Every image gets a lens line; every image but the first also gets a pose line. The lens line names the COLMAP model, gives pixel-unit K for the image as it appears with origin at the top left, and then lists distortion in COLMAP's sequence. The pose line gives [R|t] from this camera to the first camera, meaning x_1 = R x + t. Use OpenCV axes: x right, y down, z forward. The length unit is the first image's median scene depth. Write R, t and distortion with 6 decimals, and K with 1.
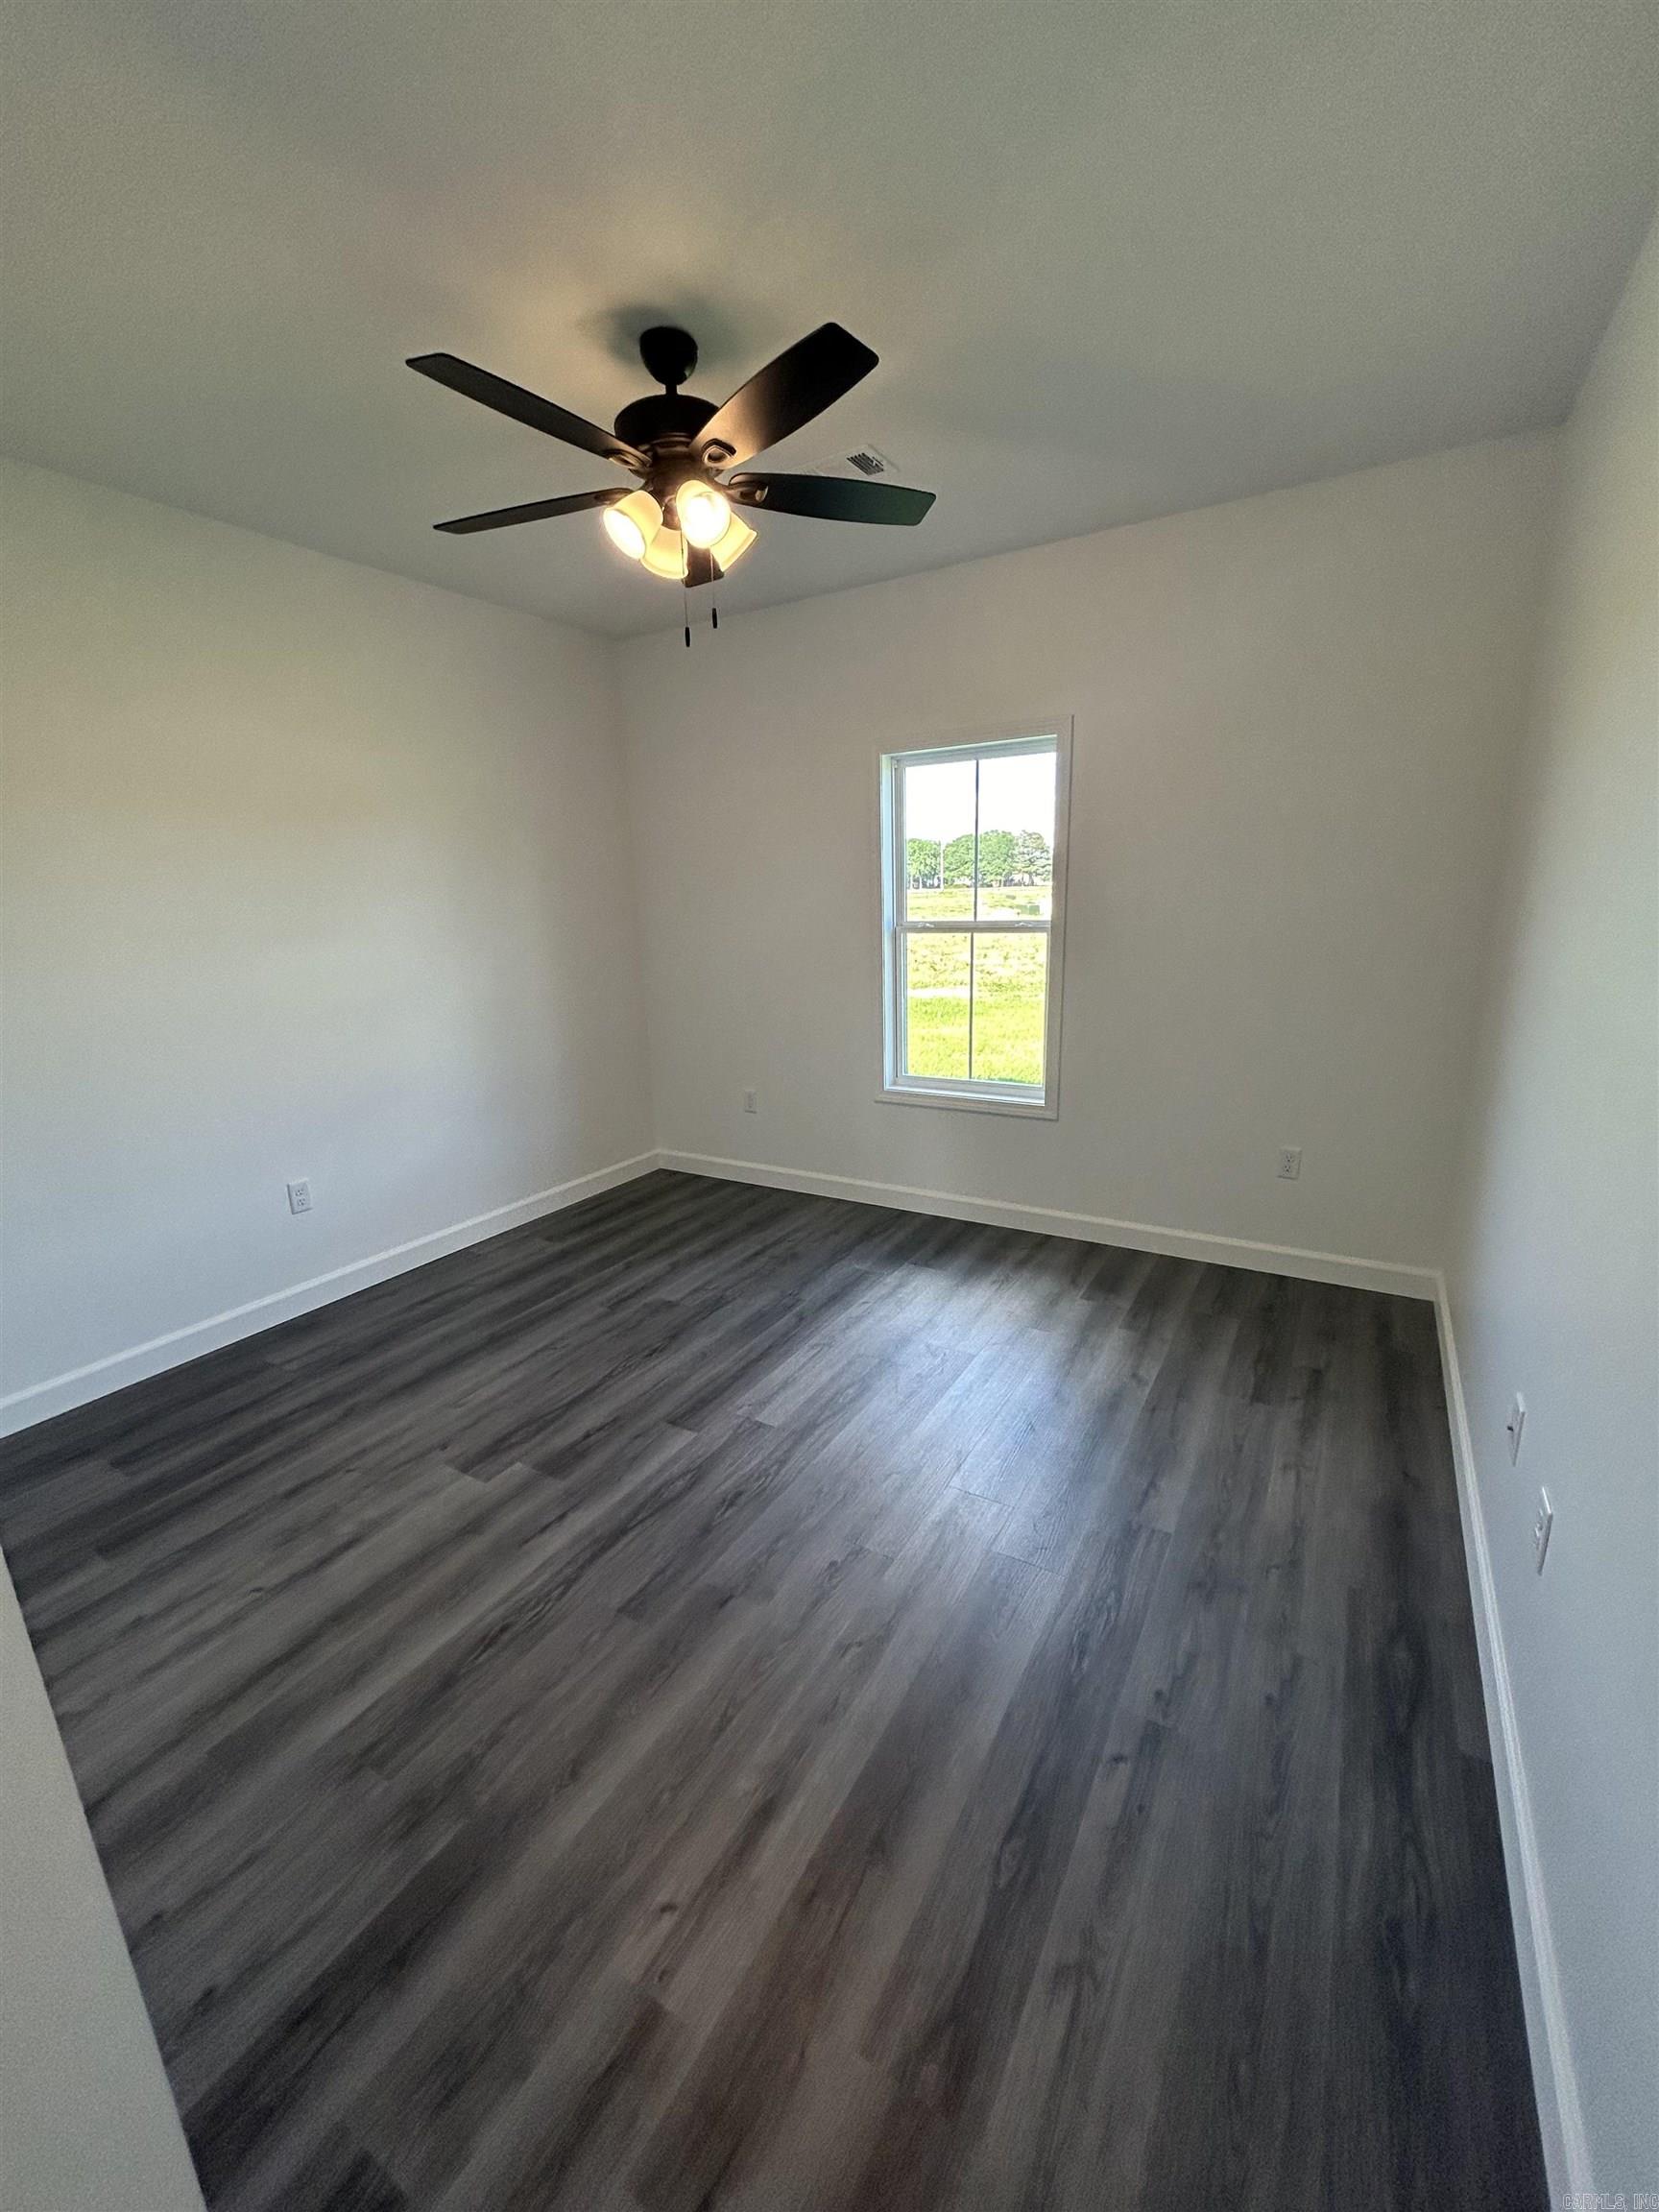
lens RADIAL K [[882.6, 0, 843.5], [0, 882.6, 1114.8], [0, 0, 1]] dist [-0.007313, 0.009439]
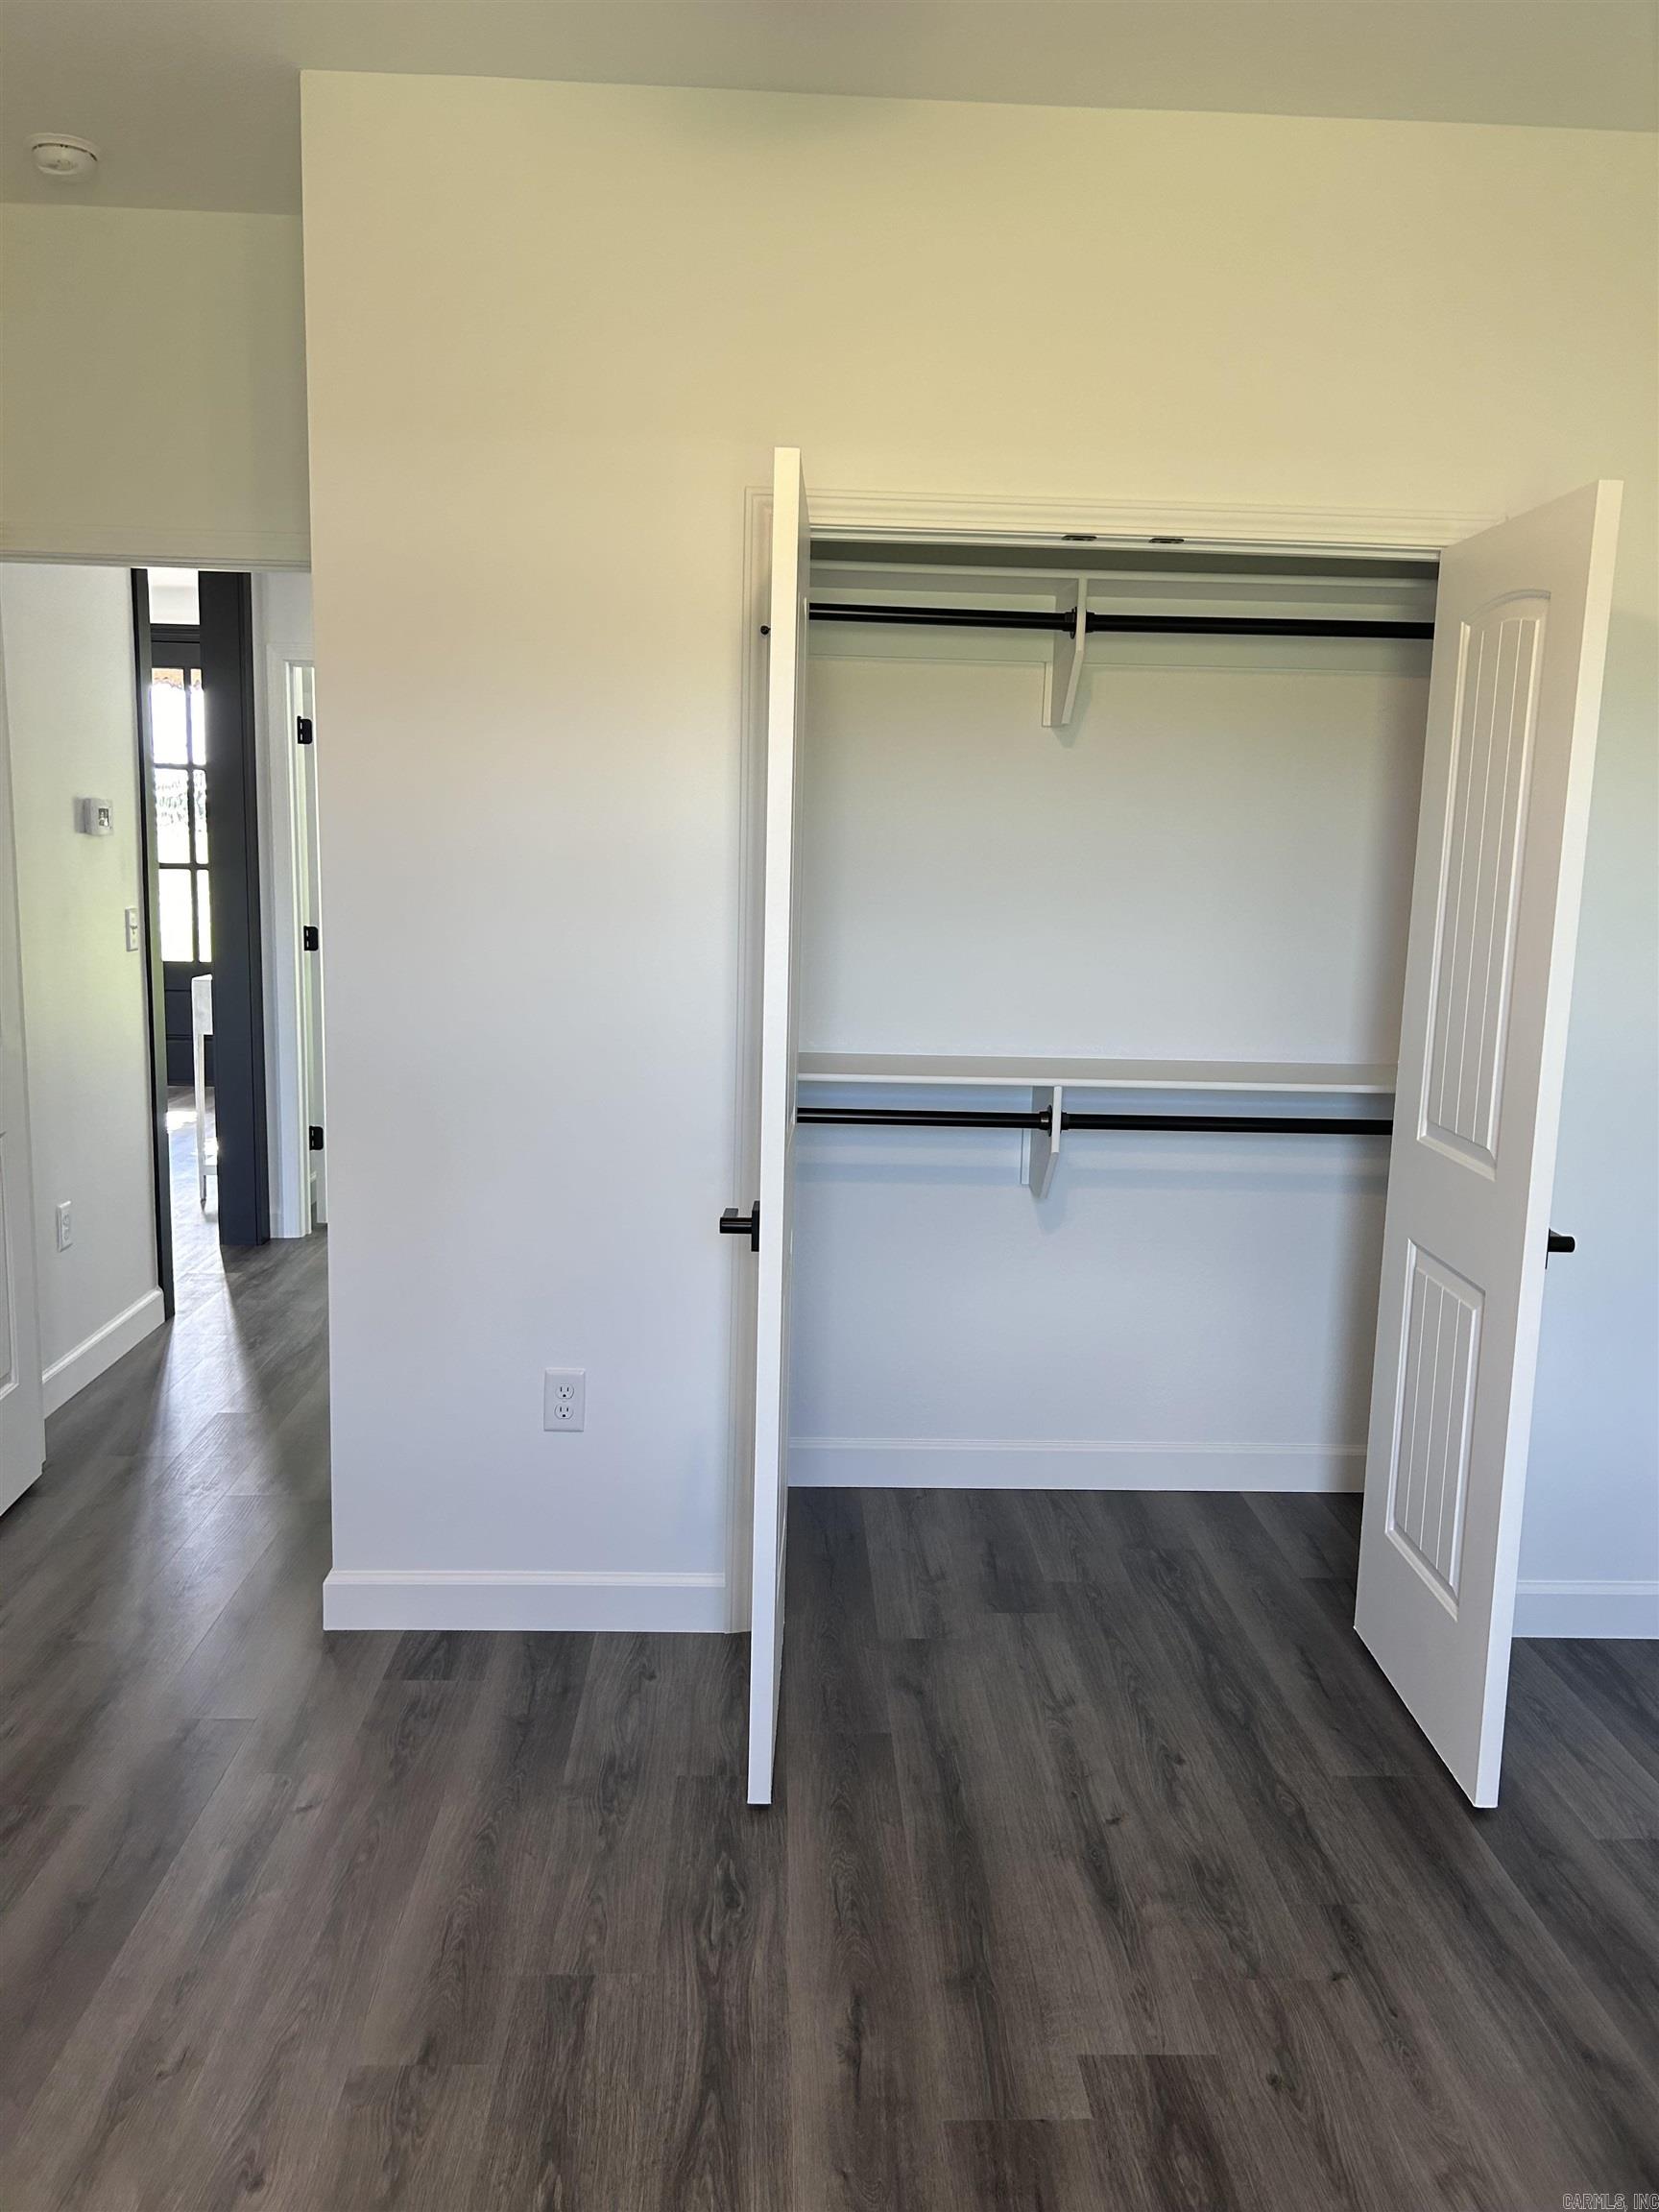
lens RADIAL K [[1693.6, 0, 829.5], [0, 1693.6, 1106.0], [0, 0, 1]] dist [0.003689, -0.009924]
pose [[-0.847946, 0.088184, -0.522697, 0.154587], [-0.139232, 0.914392, 0.380135, -0.430262], [0.511471, 0.395110, -0.763076, 1.662741]]
